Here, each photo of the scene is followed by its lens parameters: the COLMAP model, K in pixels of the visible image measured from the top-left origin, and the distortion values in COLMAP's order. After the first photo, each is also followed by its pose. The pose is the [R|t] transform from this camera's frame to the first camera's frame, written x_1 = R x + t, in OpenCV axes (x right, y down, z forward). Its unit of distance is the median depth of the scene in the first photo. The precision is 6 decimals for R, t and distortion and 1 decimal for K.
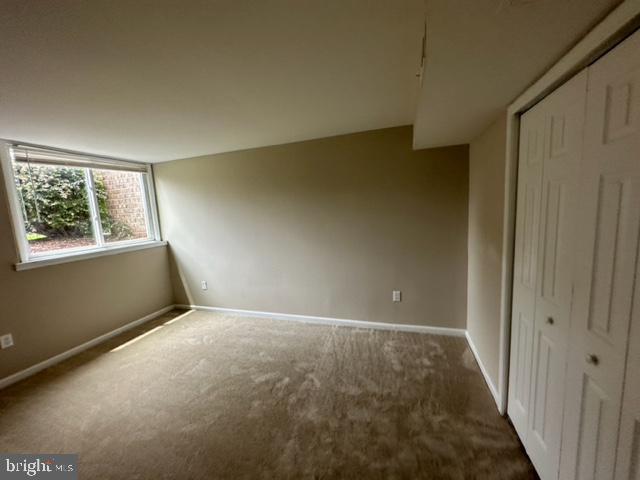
lens RADIAL K [[255.1, 0, 322.0], [0, 255.1, 238.4], [0, 0, 1]] dist [-0.006607, 0.001847]
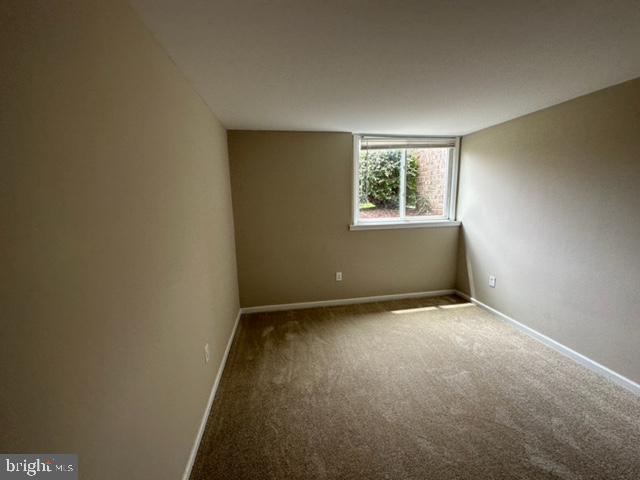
lens RADIAL K [[255.1, 0, 317.9], [0, 255.1, 239.3], [0, 0, 1]] dist [-0.006607, 0.001847]
pose [[0.454717, 0.193476, -0.869367, -0.036394], [-0.108555, 0.980882, 0.161514, -0.022927], [0.883995, 0.020931, 0.467027, 0.134575]]
